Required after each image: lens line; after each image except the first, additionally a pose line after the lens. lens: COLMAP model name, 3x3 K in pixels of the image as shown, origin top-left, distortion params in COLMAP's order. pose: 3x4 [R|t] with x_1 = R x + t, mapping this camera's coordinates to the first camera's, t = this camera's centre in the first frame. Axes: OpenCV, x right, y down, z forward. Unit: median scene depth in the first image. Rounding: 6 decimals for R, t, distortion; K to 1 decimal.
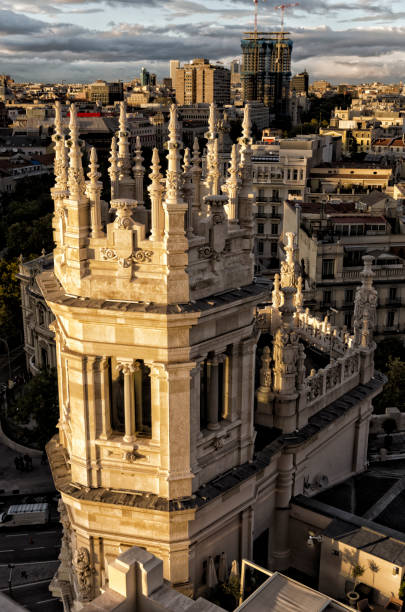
lens RADIAL K [[750.8, 0, 202.5], [0, 750.8, 306.0], [0, 0, 1]] dist [-0.008130, -0.036670]
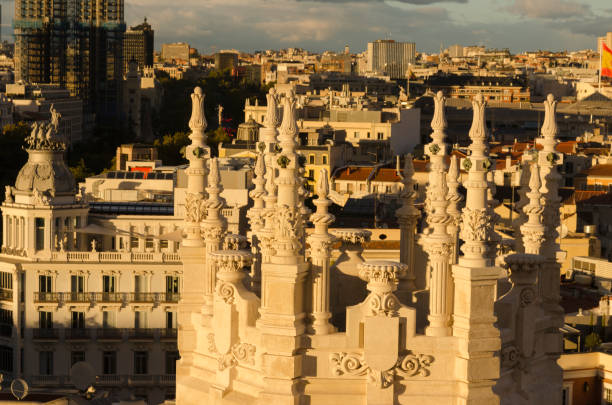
lens RADIAL K [[1781.6, 0, 306.0], [0, 1781.6, 202.5], [0, 0, 1]] dist [-0.038426, -0.849724]
pose [[0.965005, -0.004524, 0.262192, -0.477918], [0.056806, 0.979715, -0.192174, 0.058419], [-0.256005, 0.200343, 0.945687, -0.203599]]
